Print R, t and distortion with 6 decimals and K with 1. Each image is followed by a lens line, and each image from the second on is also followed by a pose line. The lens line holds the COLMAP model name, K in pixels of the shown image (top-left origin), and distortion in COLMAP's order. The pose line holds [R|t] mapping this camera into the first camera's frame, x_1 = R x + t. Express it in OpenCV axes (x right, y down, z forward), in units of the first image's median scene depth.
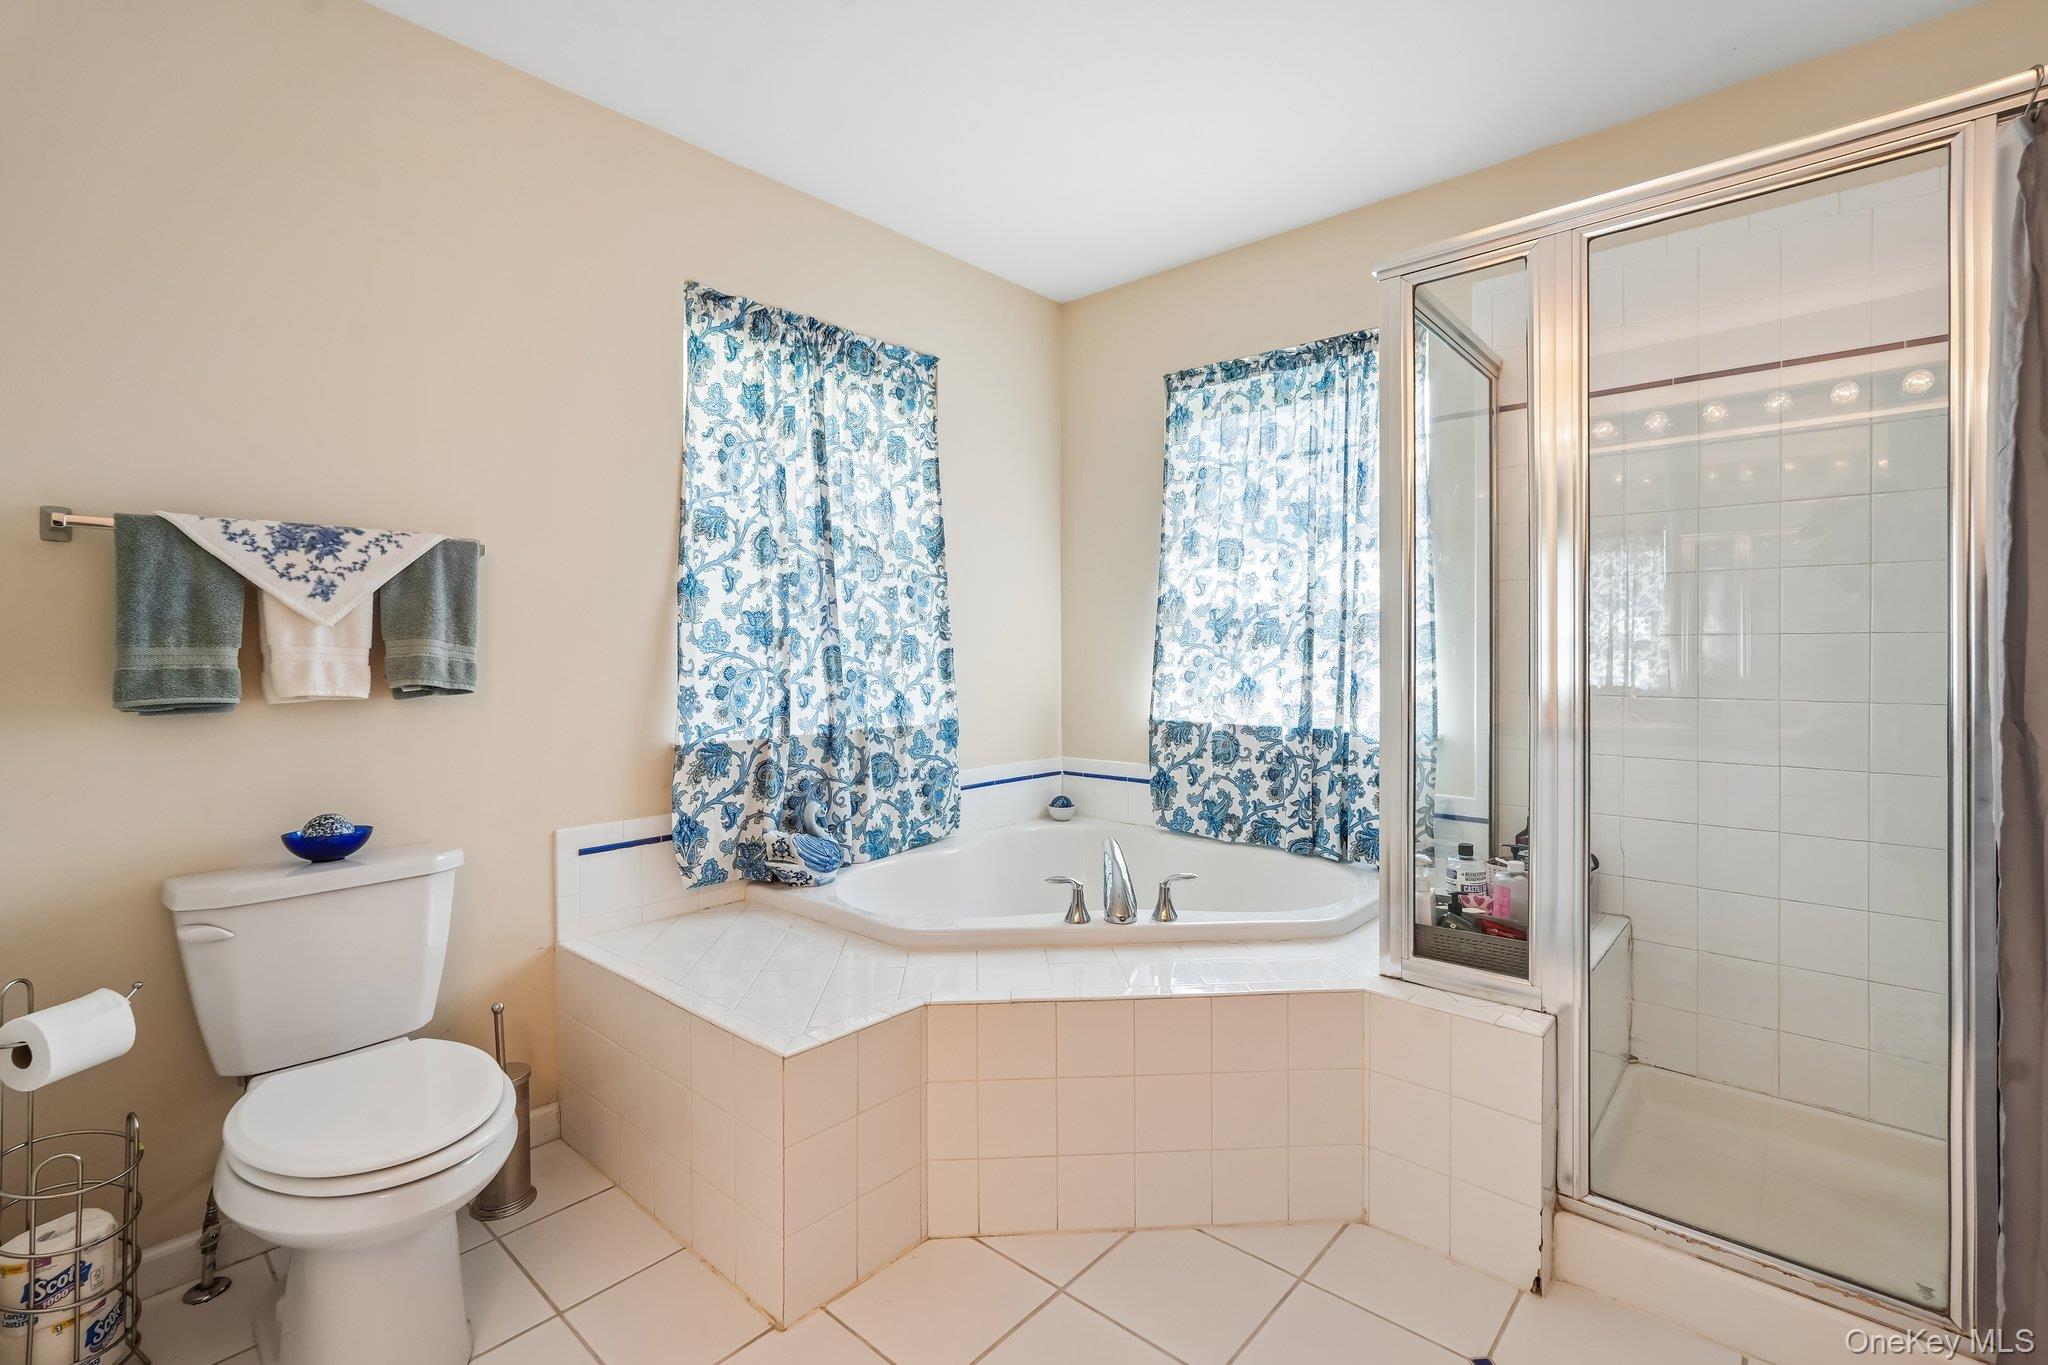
lens RADIAL K [[912.1, 0, 1022.4], [0, 912.1, 655.3], [0, 0, 1]] dist [-0.004360, -0.000051]
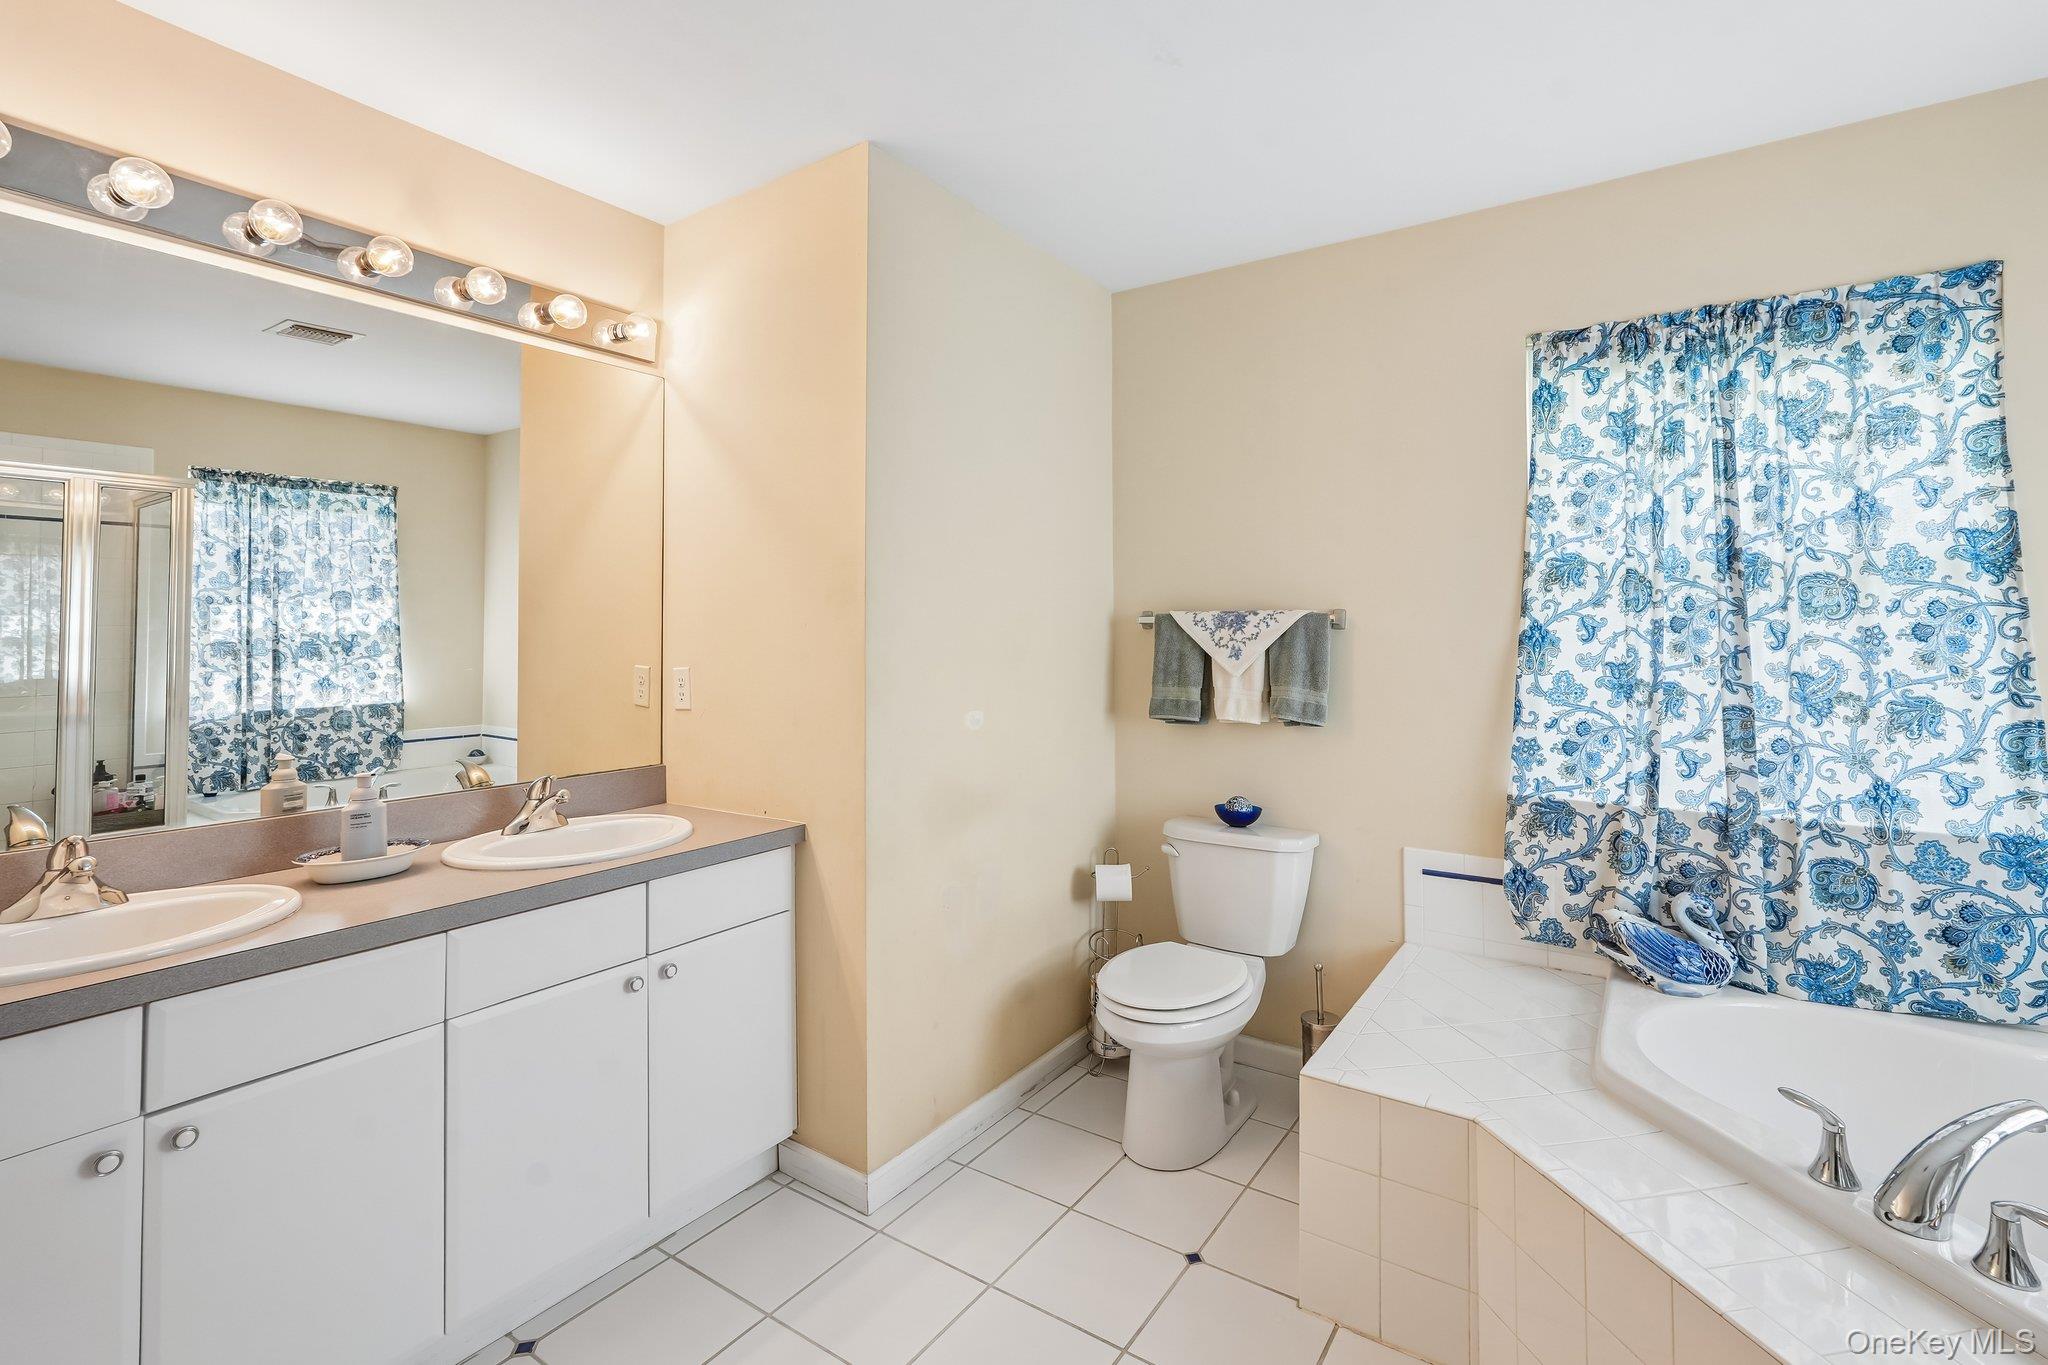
lens RADIAL K [[936.1, 0, 1016.3], [0, 936.1, 609.0], [0, 0, 1]] dist [-0.029051, 0.013277]
pose [[0.125951, -0.013495, -0.991945, 0.538882], [-0.005743, 0.999881, -0.014332, -0.084071], [0.992020, 0.007501, 0.125859, 0.288512]]
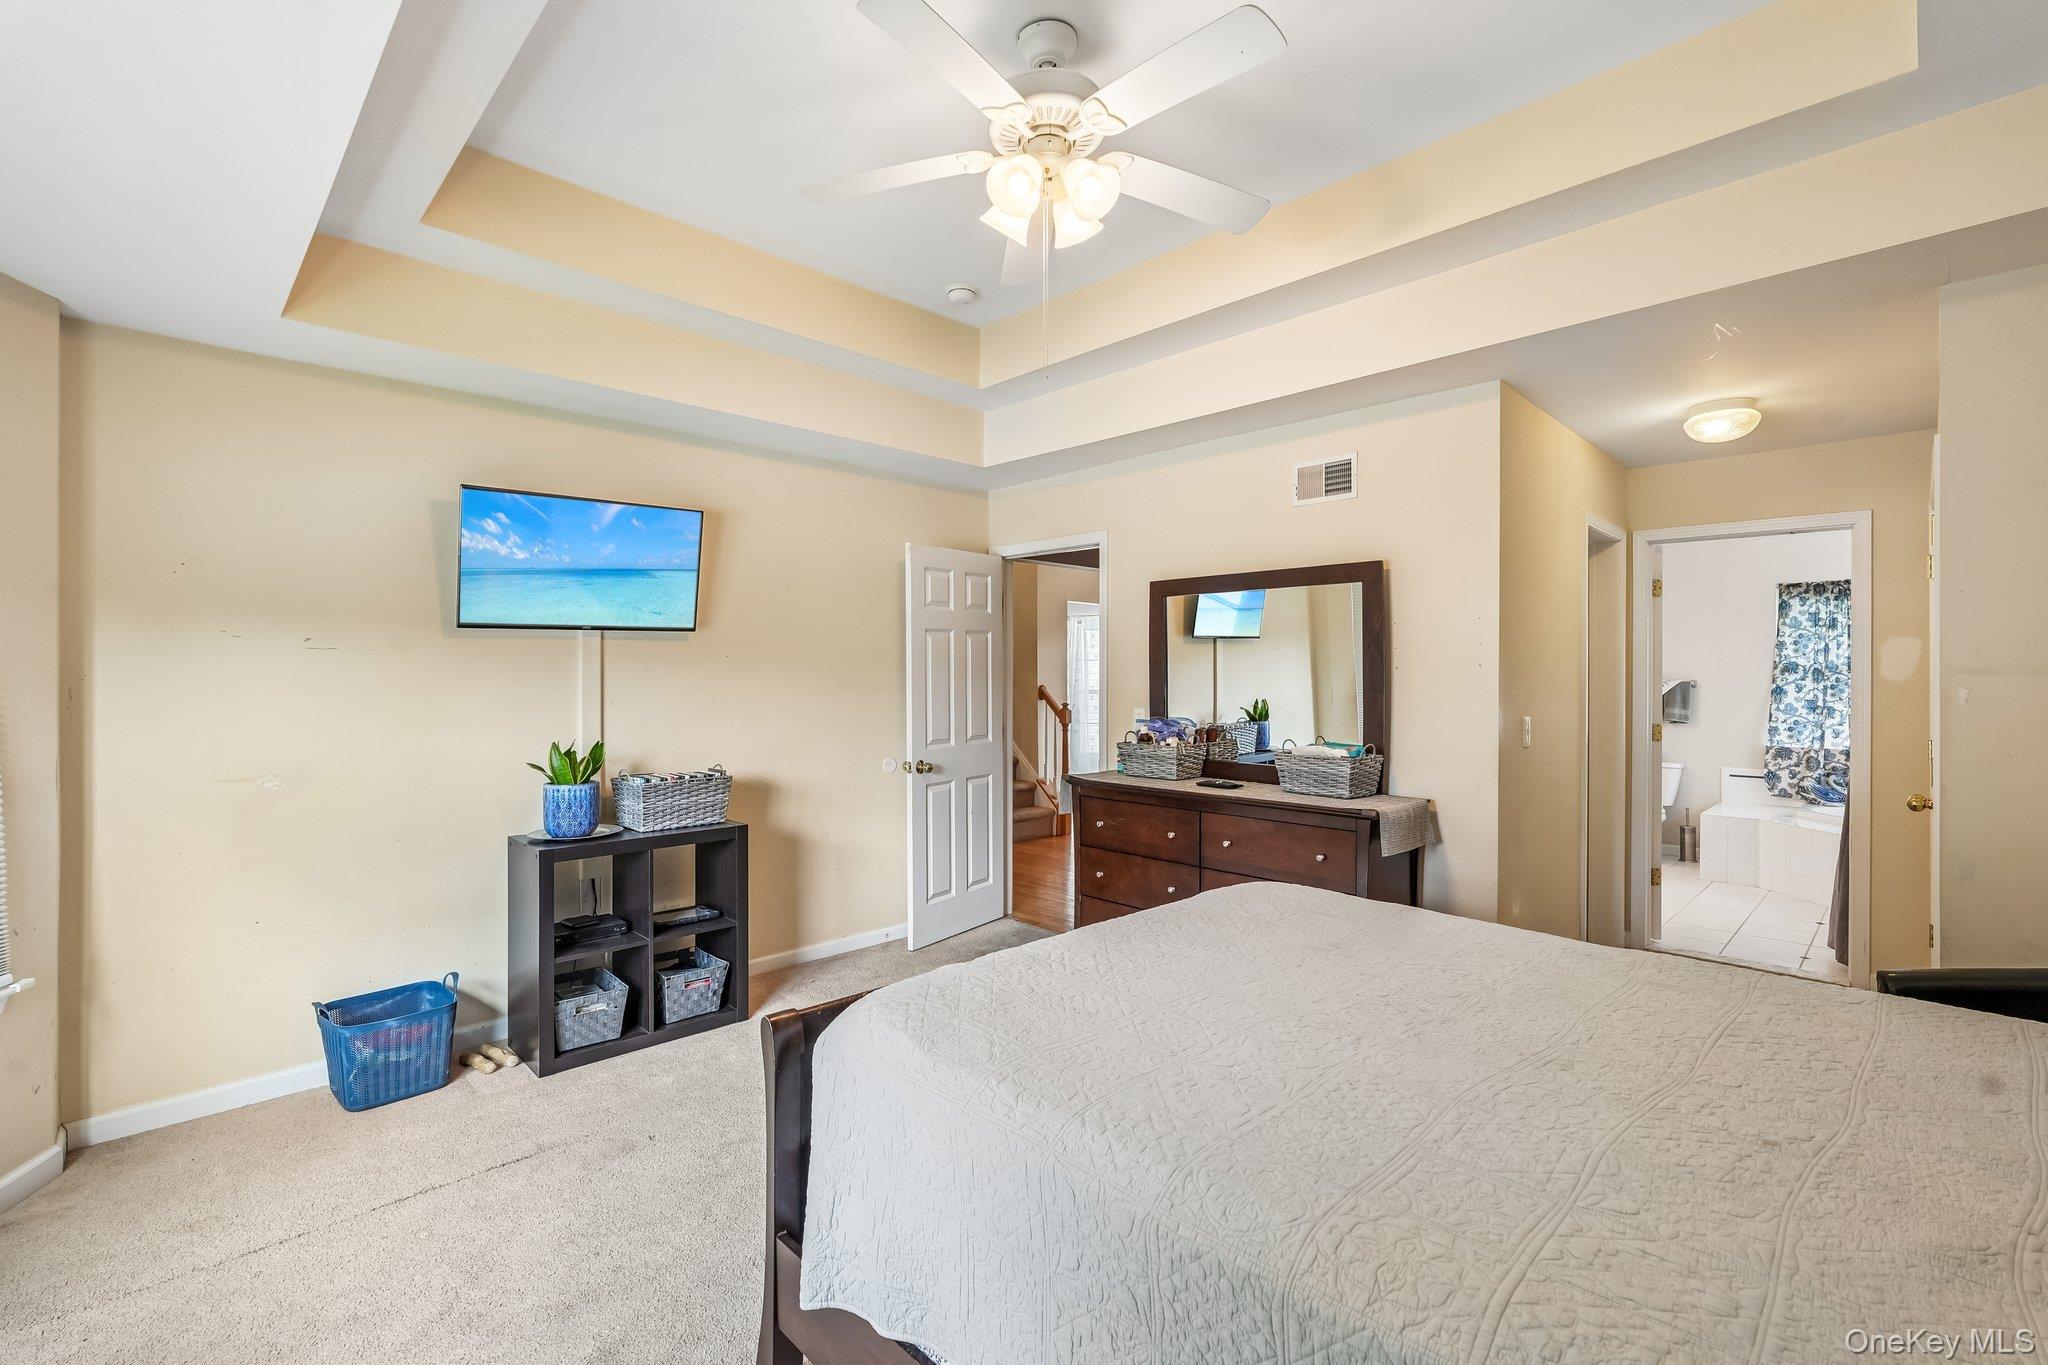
lens RADIAL K [[894.9, 0, 1024.0], [0, 894.9, 682.5], [0, 0, 1]] dist [-0.005121, -0.000263]
pose [[-0.060323, 0.015467, -0.998059, 2.396155], [-0.002534, 0.999874, 0.015649, -0.131734], [0.998176, 0.003473, -0.060276, -1.107427]]
